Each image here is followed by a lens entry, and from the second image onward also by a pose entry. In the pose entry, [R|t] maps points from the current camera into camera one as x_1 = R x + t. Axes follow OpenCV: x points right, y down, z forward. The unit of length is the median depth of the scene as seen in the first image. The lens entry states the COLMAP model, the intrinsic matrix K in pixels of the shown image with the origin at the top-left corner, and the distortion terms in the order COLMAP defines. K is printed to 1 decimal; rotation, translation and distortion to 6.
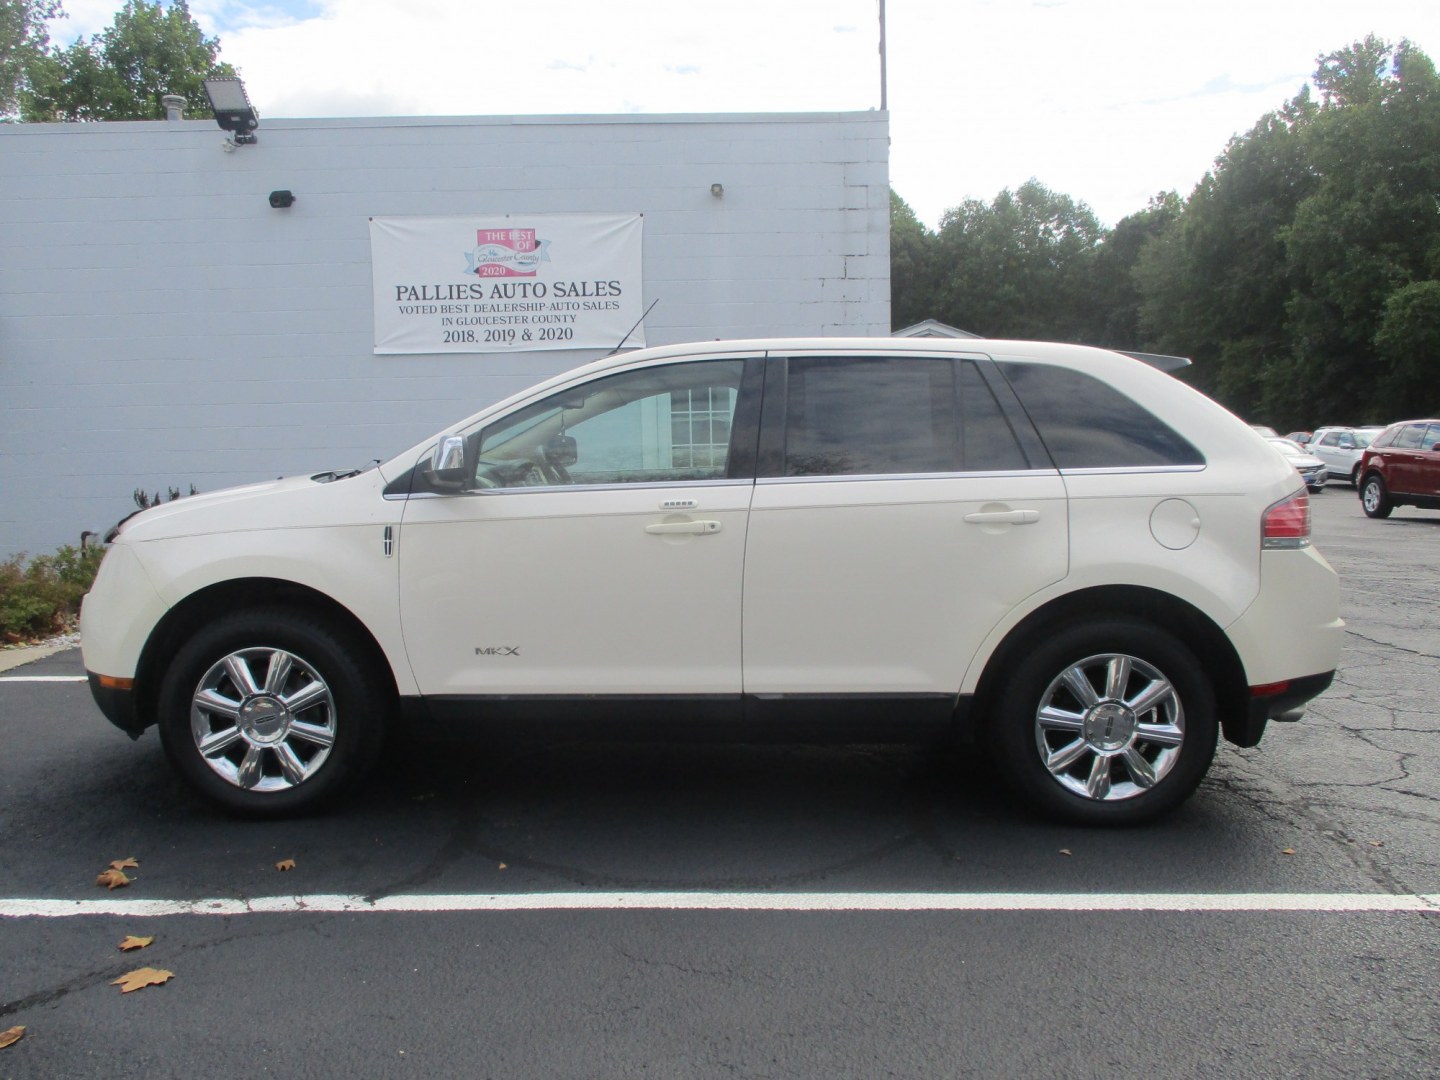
lens RADIAL K [[1201.6, 0, 716.5], [0, 1201.6, 532.9], [0, 0, 1]] dist [-0.028122, 0.004698]
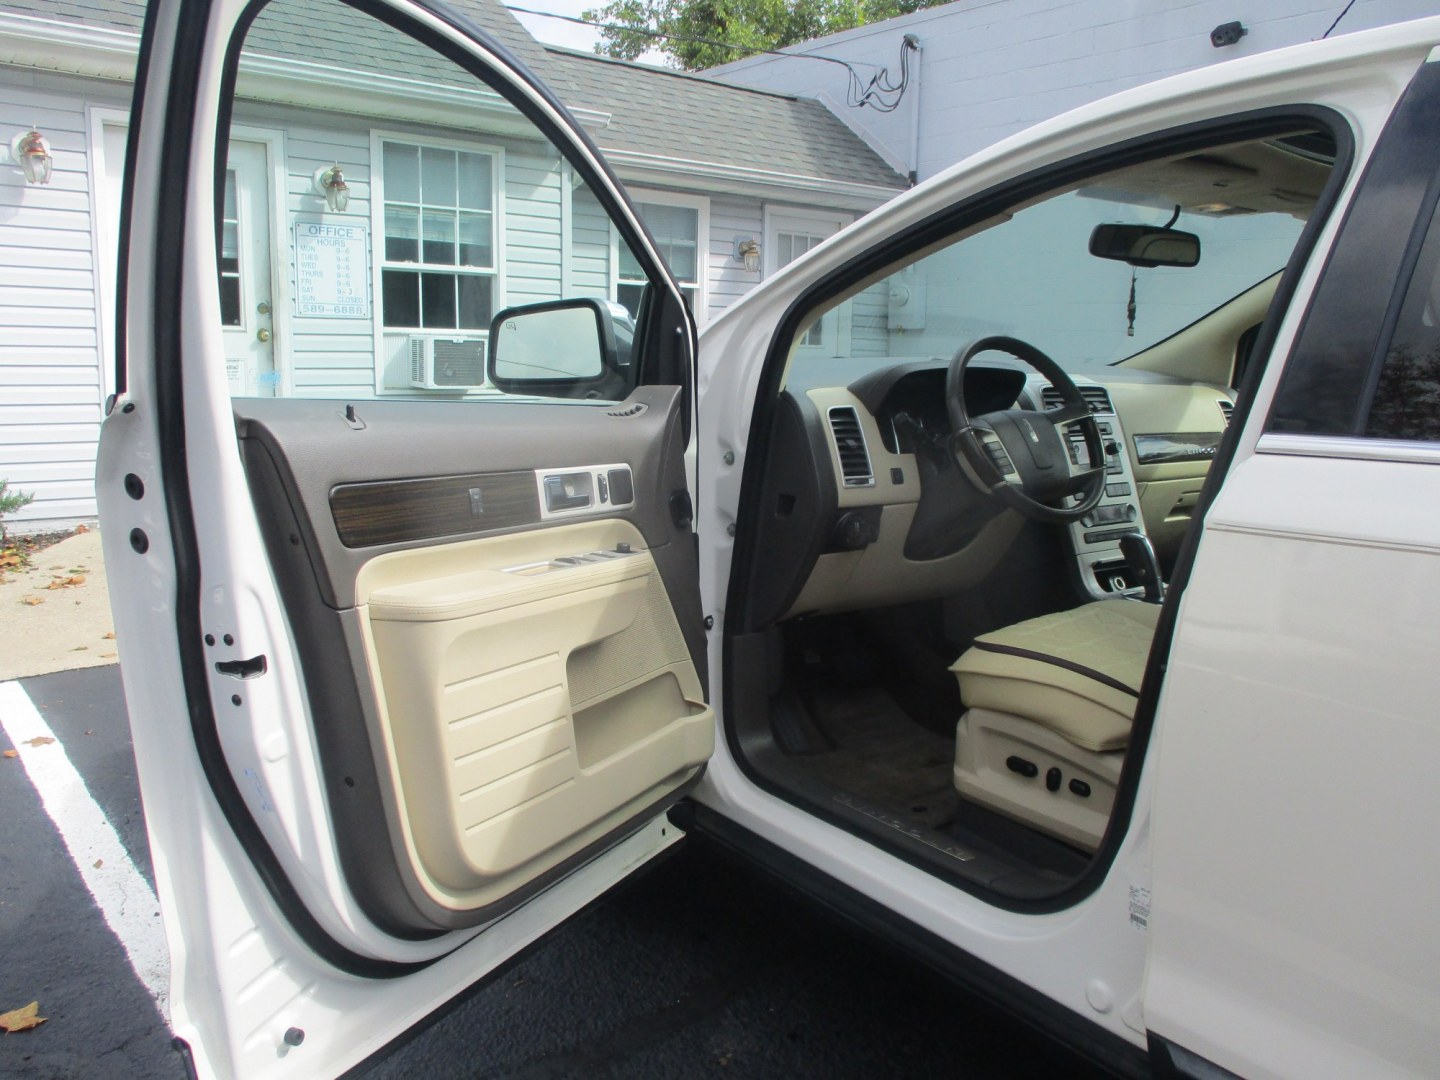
lens RADIAL K [[1201.6, 0, 716.5], [0, 1201.6, 532.9], [0, 0, 1]] dist [-0.028122, 0.004698]
pose [[0.618484, 0.145445, -0.772220, 0.074190], [-0.092613, 0.989364, 0.112168, -0.014339], [0.780321, 0.002143, 0.625376, 0.253311]]
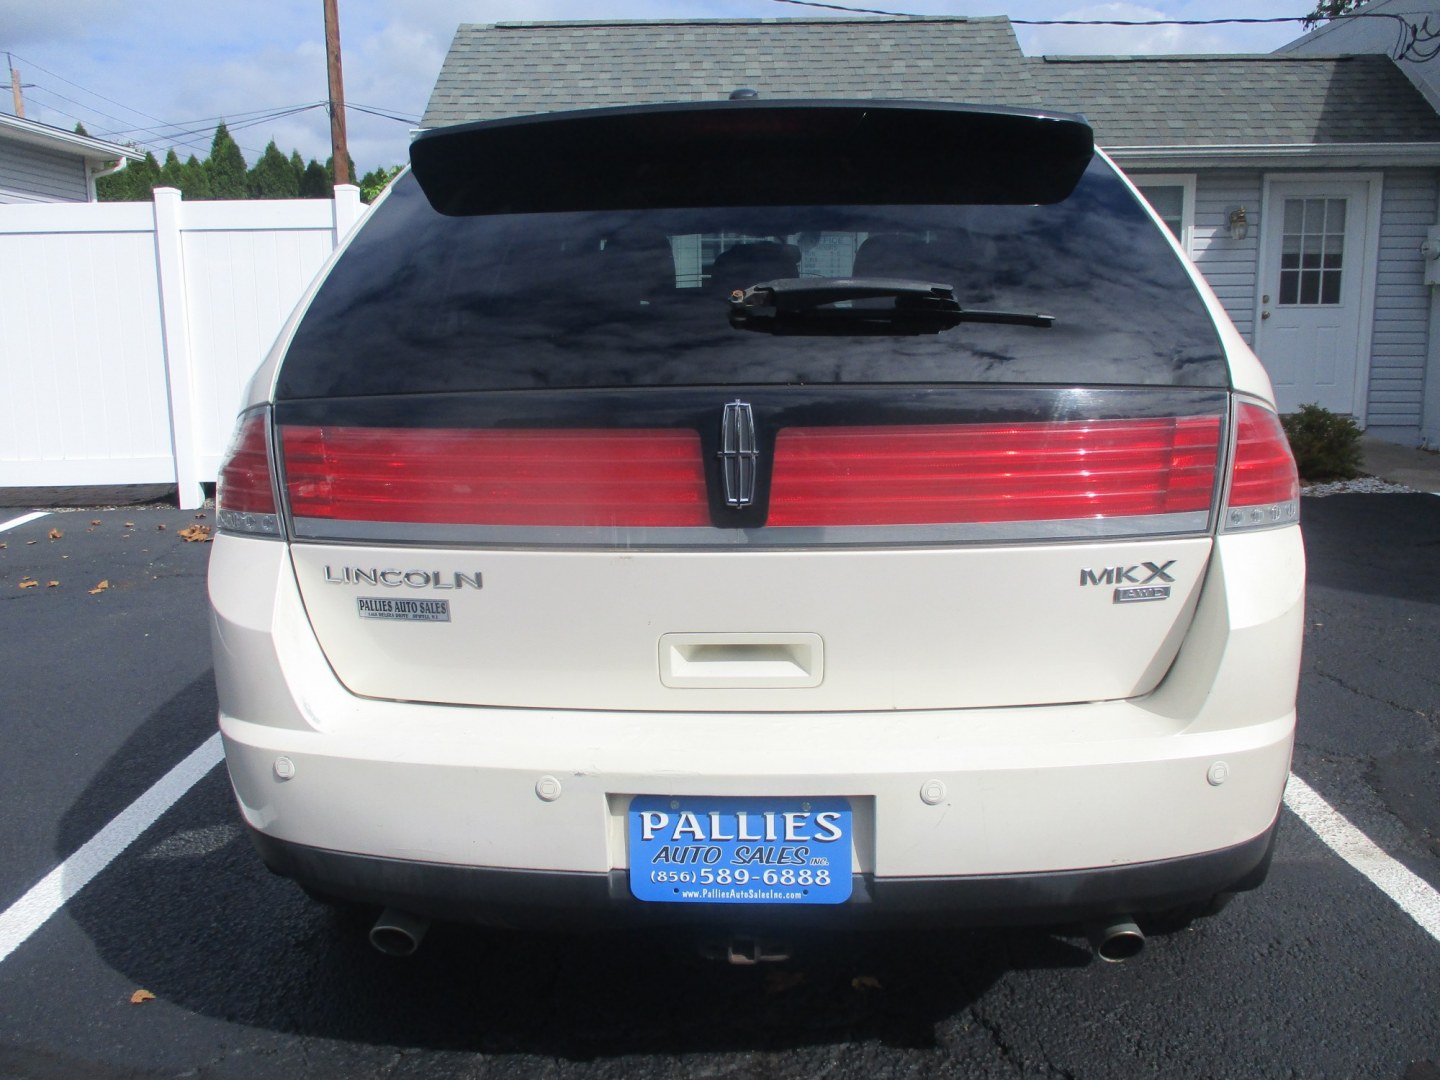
lens RADIAL K [[1201.6, 0, 716.5], [0, 1201.6, 532.9], [0, 0, 1]] dist [-0.028122, 0.004698]
pose [[-0.040128, 0.189858, -0.980991, 0.362615], [-0.066615, 0.979089, 0.192215, -0.035464], [0.996971, 0.073062, -0.026641, 0.462635]]
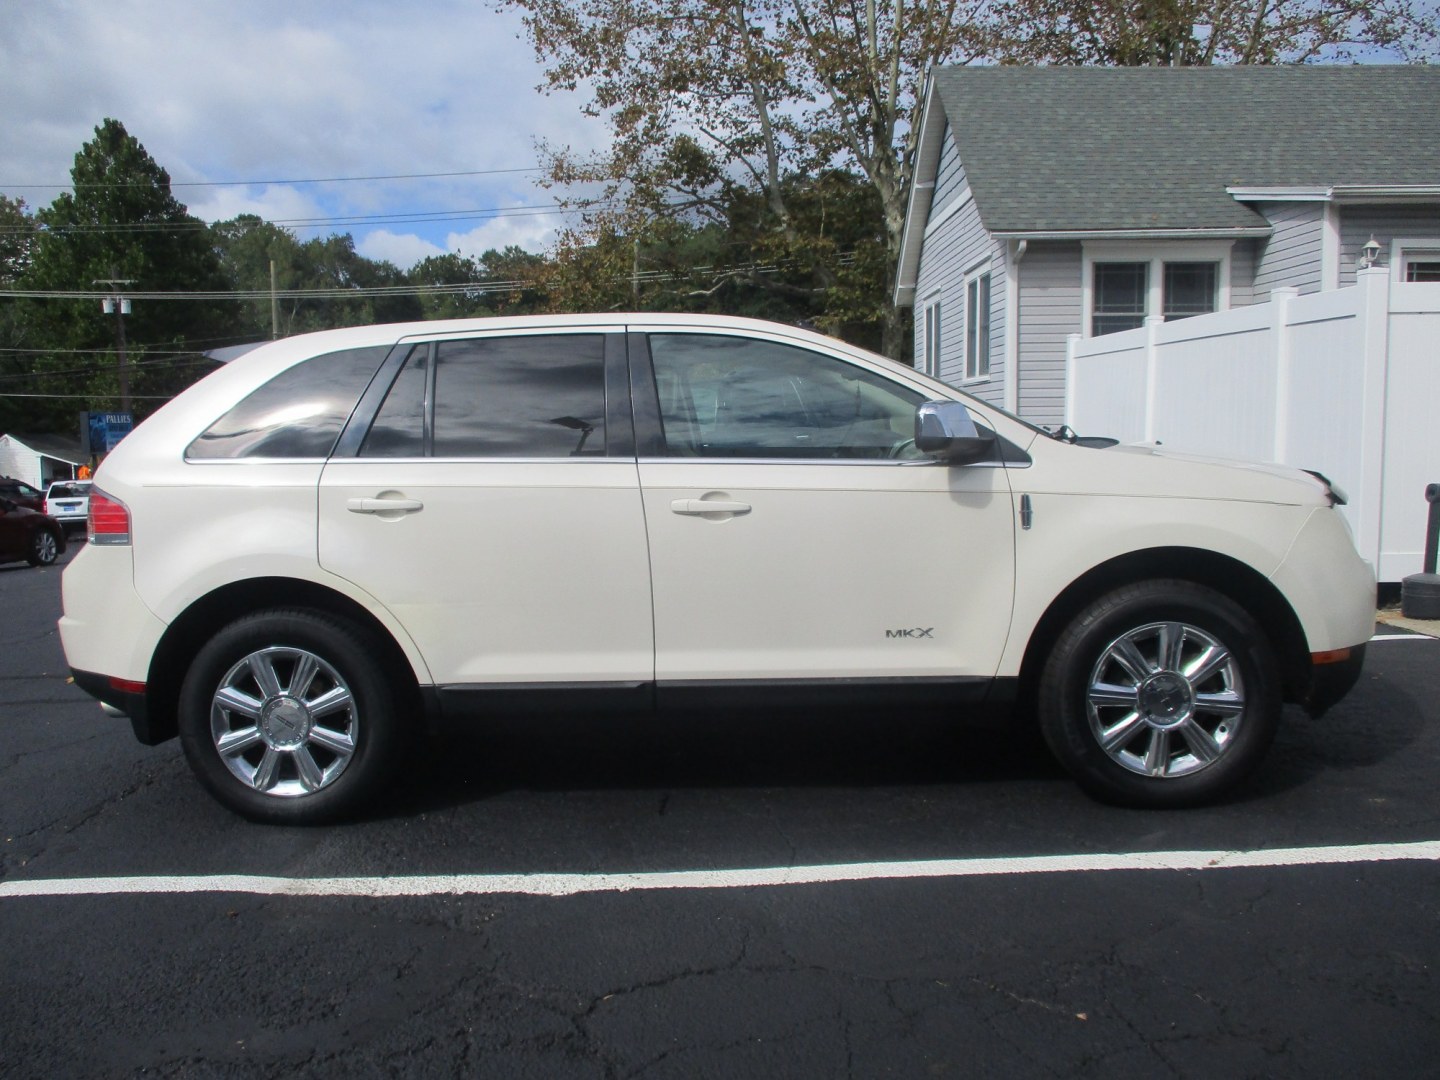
lens RADIAL K [[1201.6, 0, 716.5], [0, 1201.6, 532.9], [0, 0, 1]] dist [-0.028122, 0.004698]
pose [[-0.999042, 0.029601, 0.032234, -0.027874], [0.034841, 0.983681, 0.176514, -0.073112], [-0.026483, 0.177468, -0.983770, 0.914733]]
